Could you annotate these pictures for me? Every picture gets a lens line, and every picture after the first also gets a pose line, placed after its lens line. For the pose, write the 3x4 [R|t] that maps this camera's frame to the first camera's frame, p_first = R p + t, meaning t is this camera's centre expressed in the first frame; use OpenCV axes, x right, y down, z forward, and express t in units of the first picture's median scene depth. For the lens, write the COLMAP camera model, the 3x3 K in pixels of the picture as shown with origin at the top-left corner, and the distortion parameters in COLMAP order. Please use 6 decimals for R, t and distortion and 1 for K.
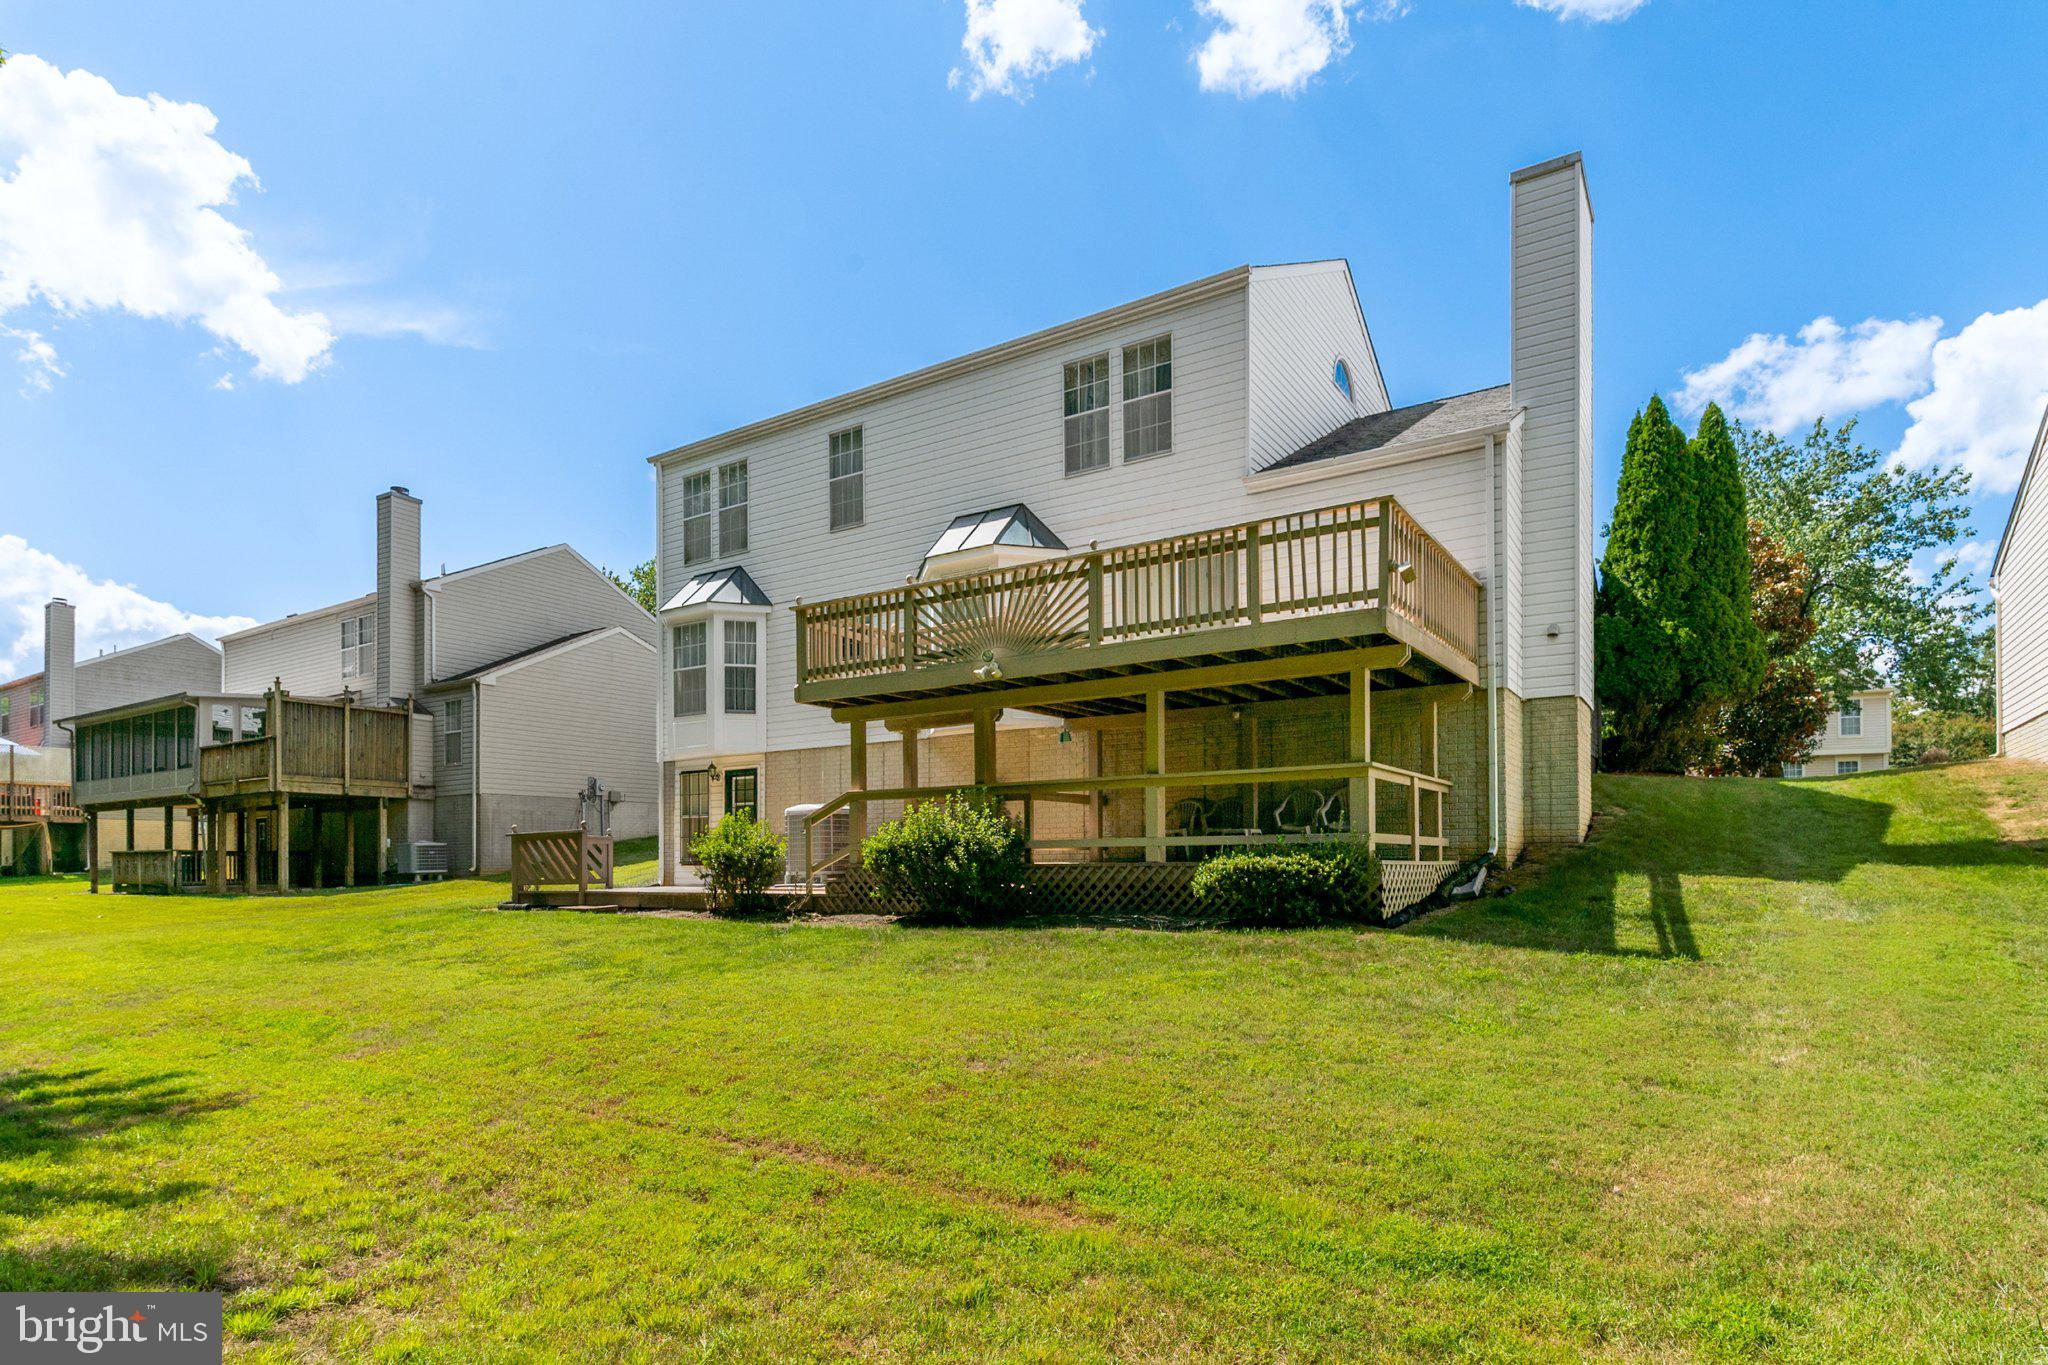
lens RADIAL K [[1116.4, 0, 1077.8], [0, 1116.4, 814.6], [0, 0, 1]] dist [0.000292, -0.000259]
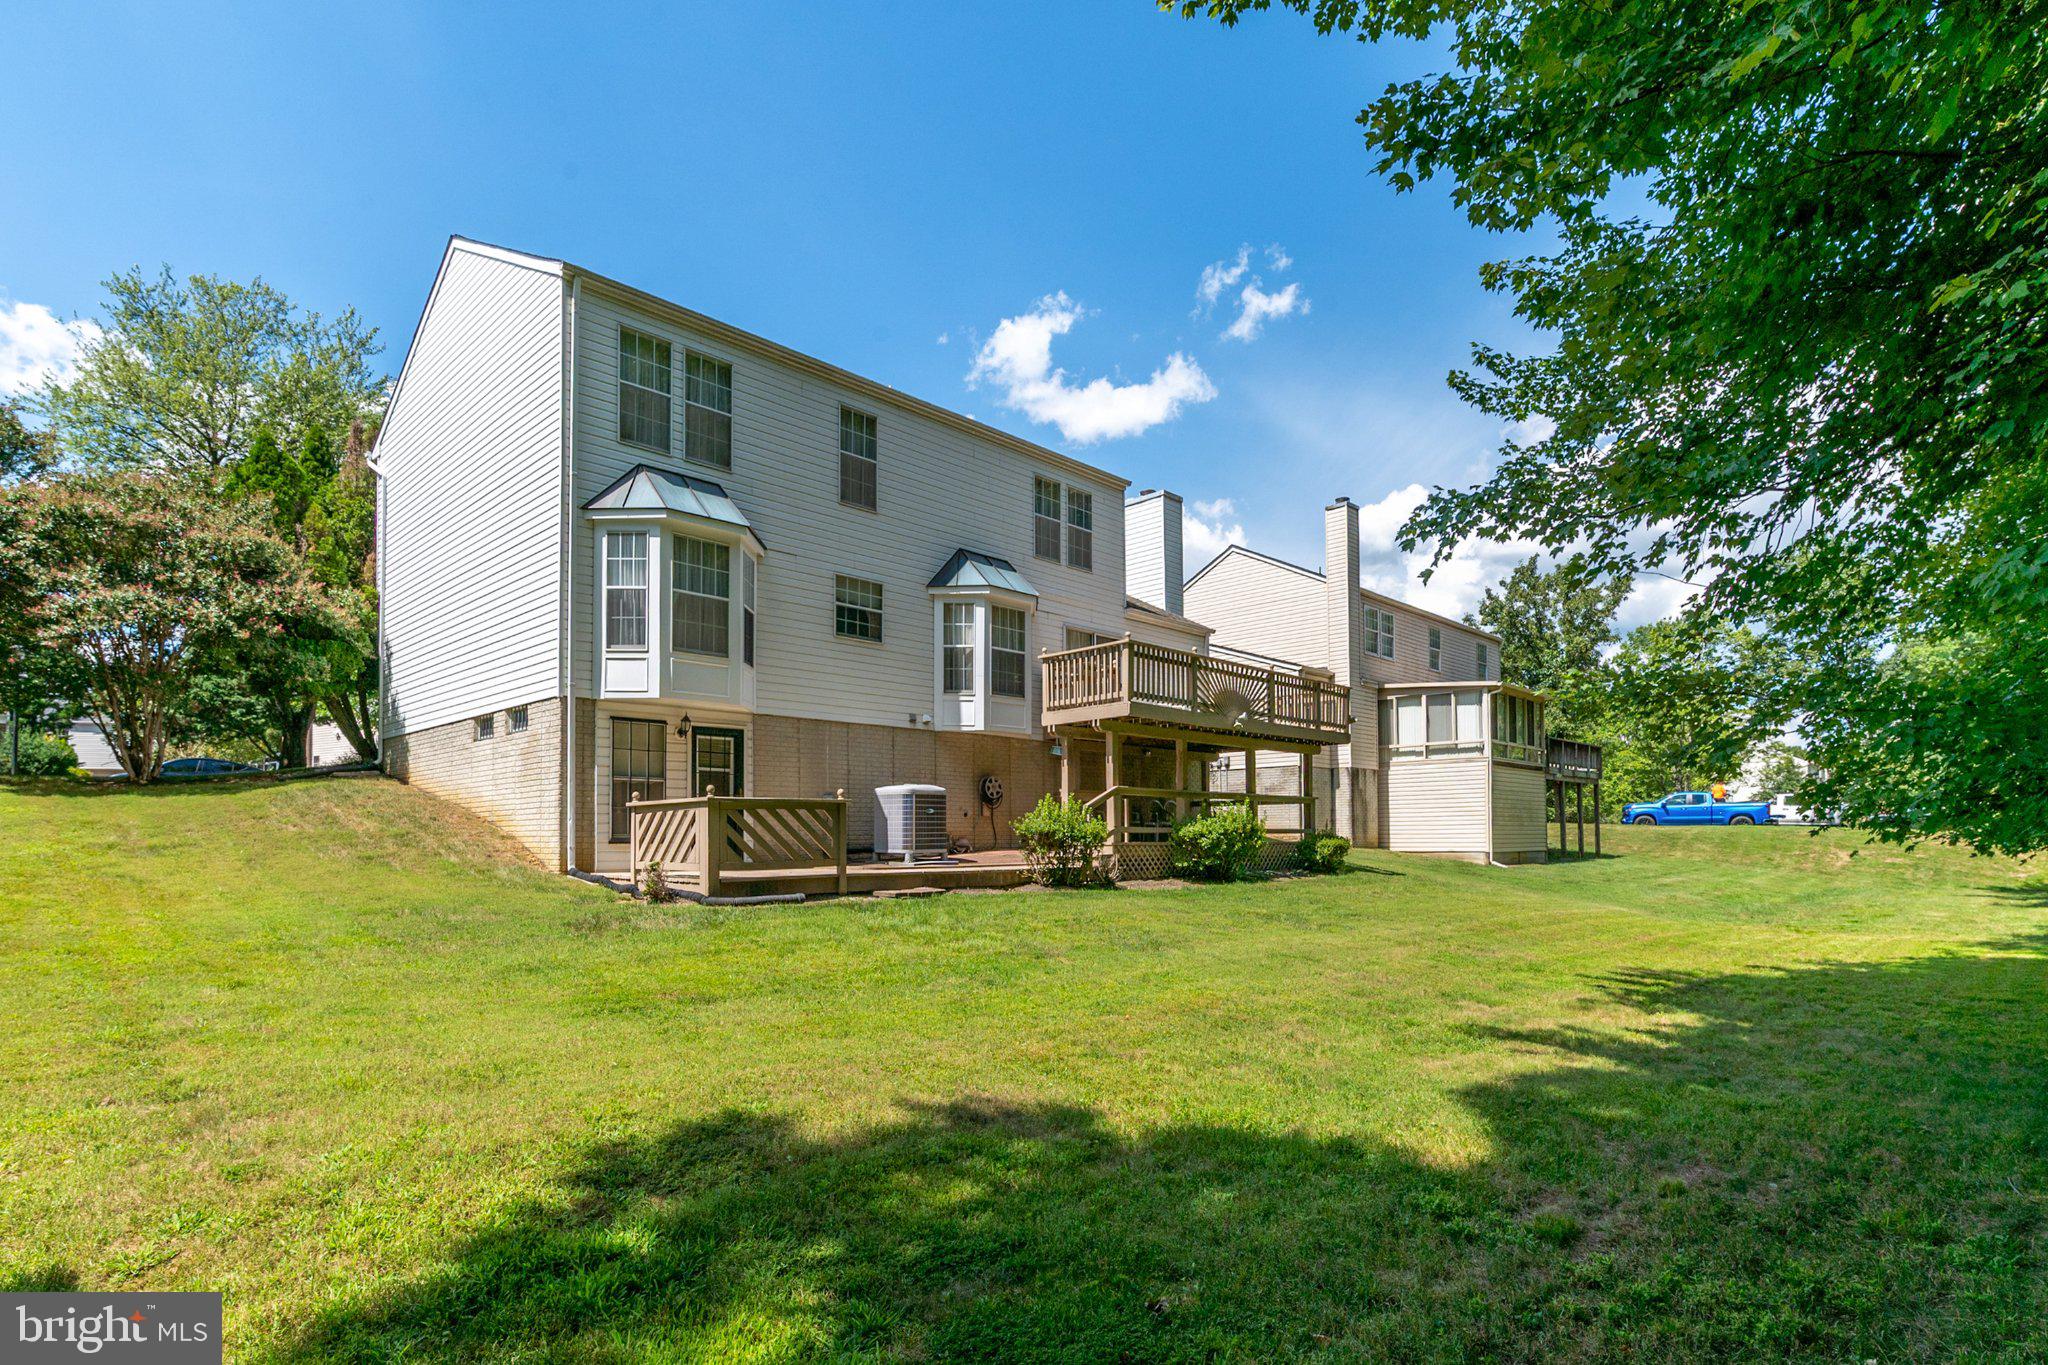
lens RADIAL K [[1011.2, 0, 1024.8], [0, 1011.2, 768.2], [0, 0, 1]] dist [-0.003465, -0.000286]
pose [[0.211914, 0.078158, 0.974158, -1.235688], [-0.042024, 0.996604, -0.070817, 0.041362], [-0.976384, -0.025931, 0.214479, 0.772324]]
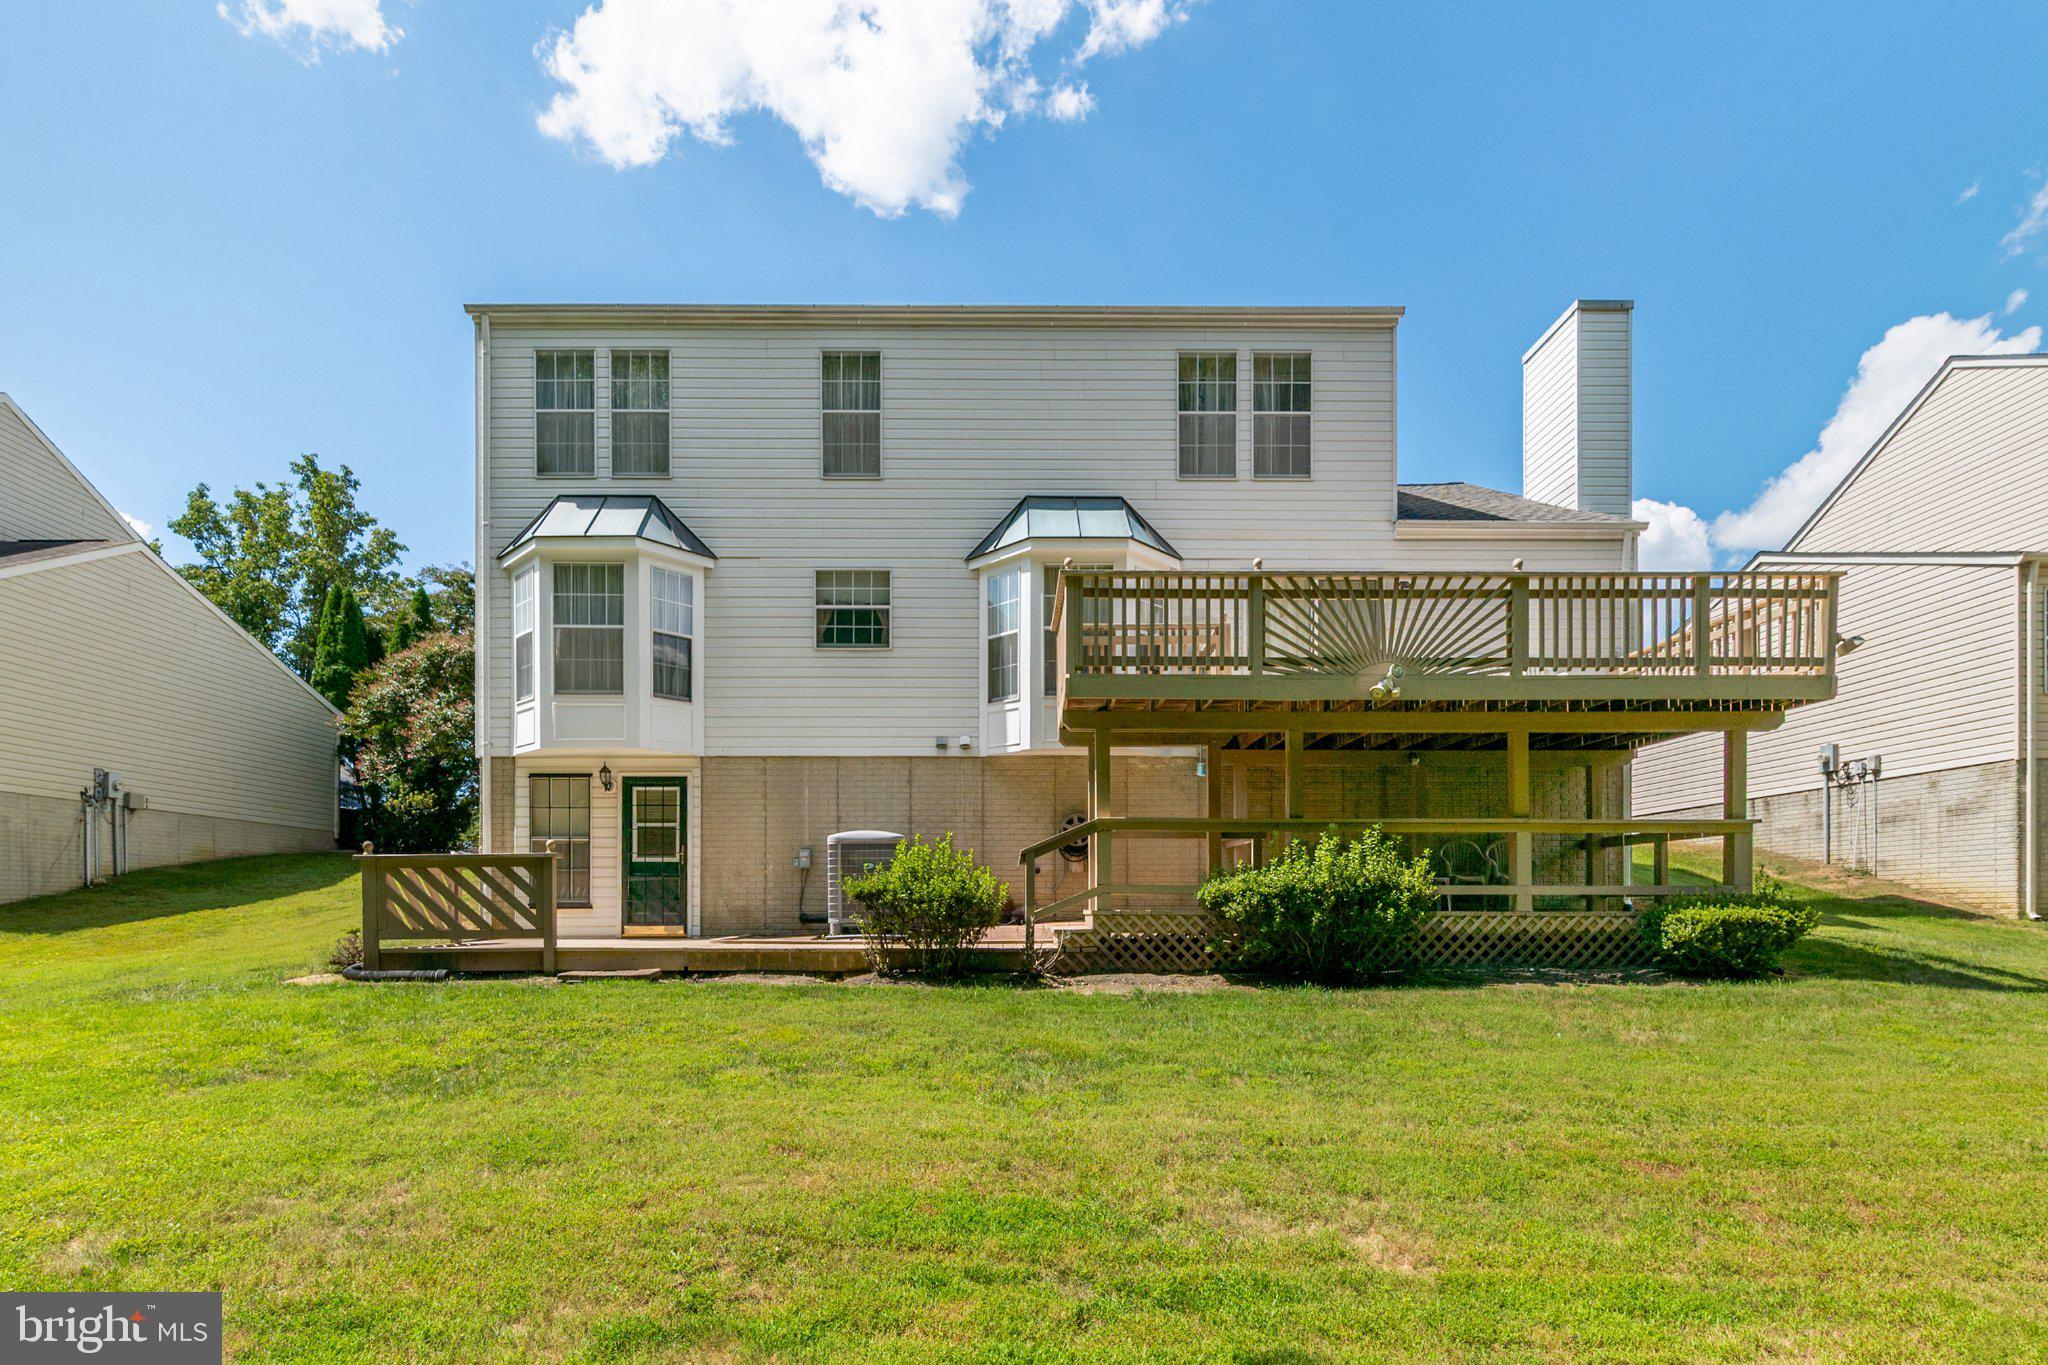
lens RADIAL K [[1064.8, 0, 1022.4], [0, 1064.8, 874.5], [0, 0, 1]] dist [0.002842, -0.000344]
pose [[0.839173, 0.026786, 0.543205, -0.597789], [-0.032278, 0.999479, 0.000580, 0.018353], [-0.542906, -0.018020, 0.839600, 0.363847]]
